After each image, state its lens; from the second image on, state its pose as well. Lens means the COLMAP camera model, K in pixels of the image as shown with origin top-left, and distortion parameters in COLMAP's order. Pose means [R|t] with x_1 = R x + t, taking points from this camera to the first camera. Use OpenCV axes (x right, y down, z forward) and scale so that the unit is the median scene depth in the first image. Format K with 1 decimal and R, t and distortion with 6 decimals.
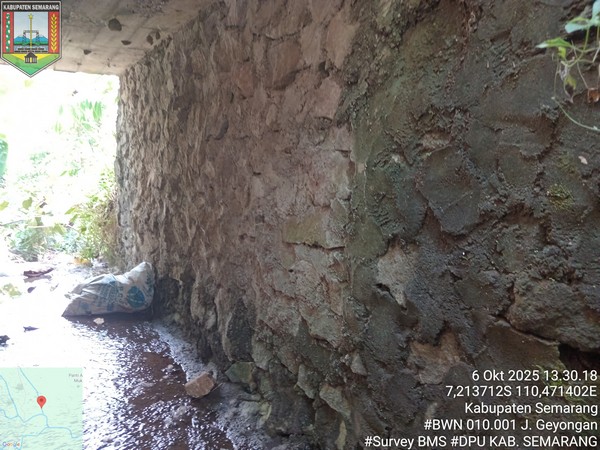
lens RADIAL K [[450.7, 0, 300.0], [0, 450.7, 225.0], [0, 0, 1]] dist [0.057538, -0.131579]
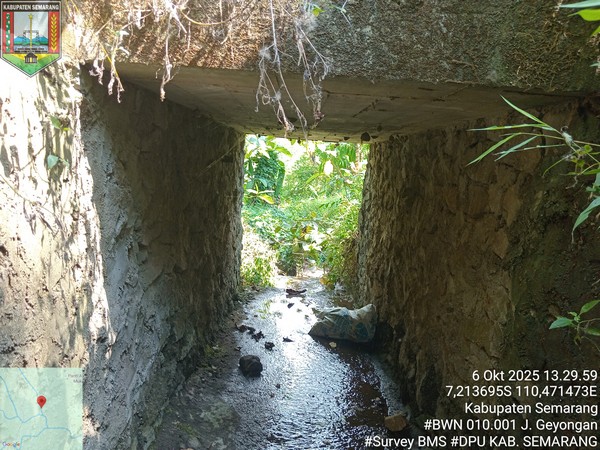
lens RADIAL K [[450.7, 0, 300.0], [0, 450.7, 225.0], [0, 0, 1]] dist [0.057538, -0.131579]
pose [[0.862479, 0.092025, -0.497657, 0.096780], [-0.107971, 0.994149, -0.003288, -0.122688], [0.494442, 0.056568, 0.867368, -0.207772]]
